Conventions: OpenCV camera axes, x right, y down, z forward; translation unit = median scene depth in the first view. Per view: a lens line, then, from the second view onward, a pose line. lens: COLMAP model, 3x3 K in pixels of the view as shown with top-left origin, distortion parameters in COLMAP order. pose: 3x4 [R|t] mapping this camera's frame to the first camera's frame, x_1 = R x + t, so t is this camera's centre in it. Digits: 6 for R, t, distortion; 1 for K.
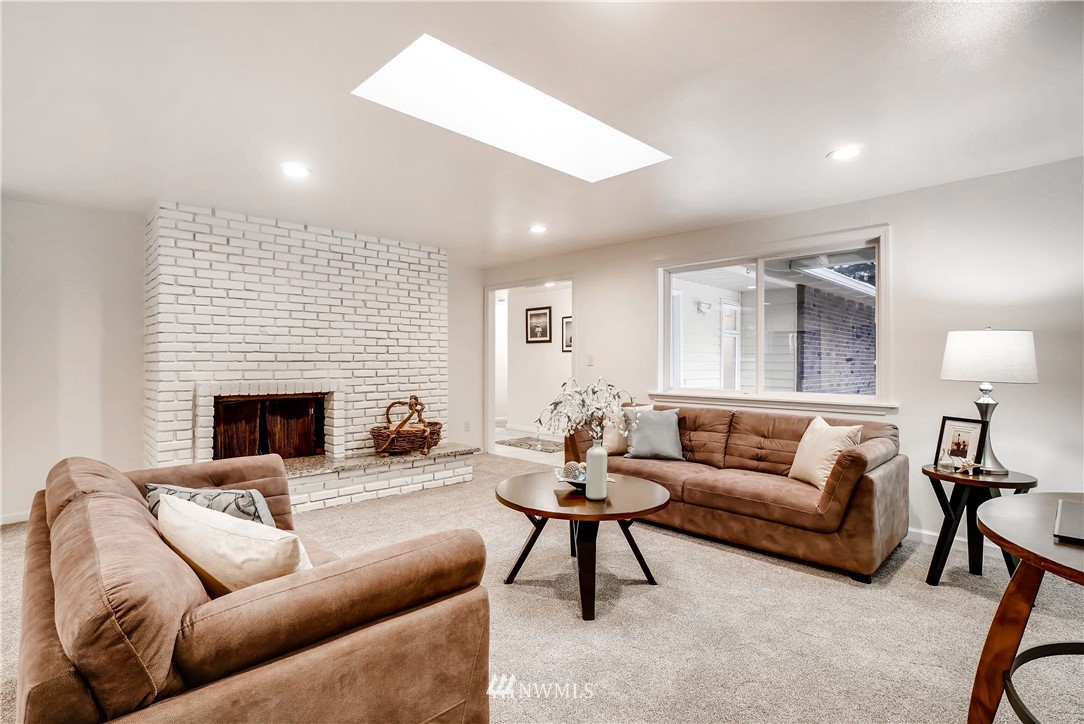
lens RADIAL K [[523.2, 0, 536.5], [0, 523.2, 359.4], [0, 0, 1]] dist [-0.023997, 0.013147]
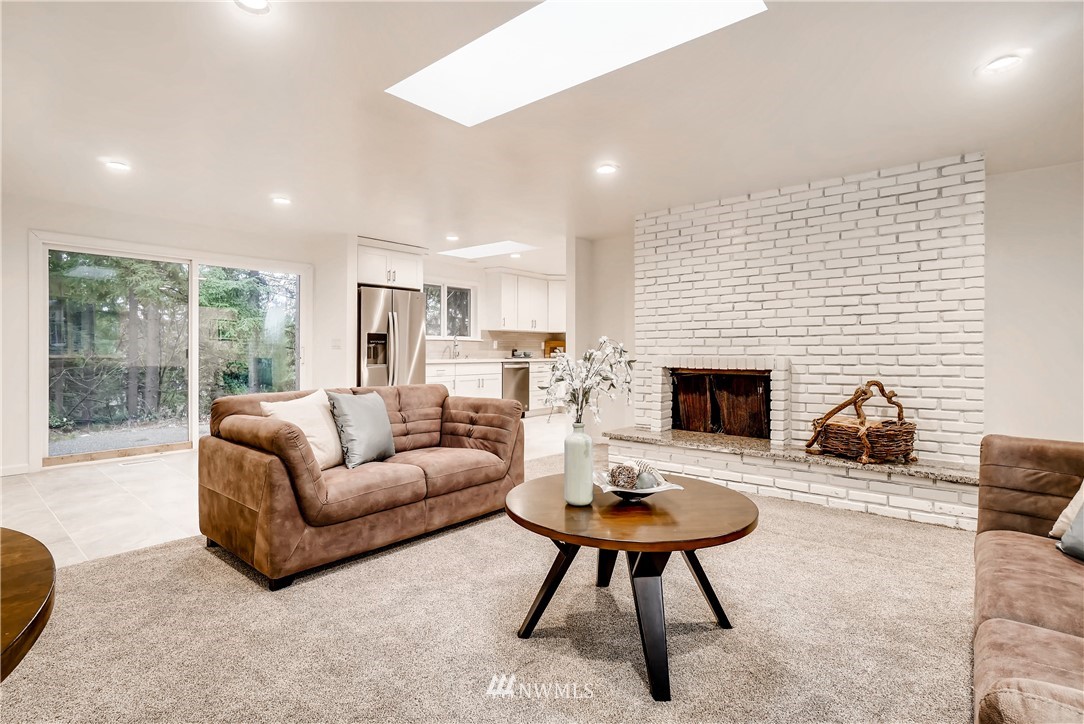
lens RADIAL K [[523.2, 0, 516.2], [0, 523.2, 354.3], [0, 0, 1]] dist [-0.023997, 0.013147]
pose [[0.098234, 0.001027, -0.995163, 0.451571], [-0.000113, 0.999999, 0.001021, 0.033986], [0.995163, 0.000012, 0.098234, 0.469067]]
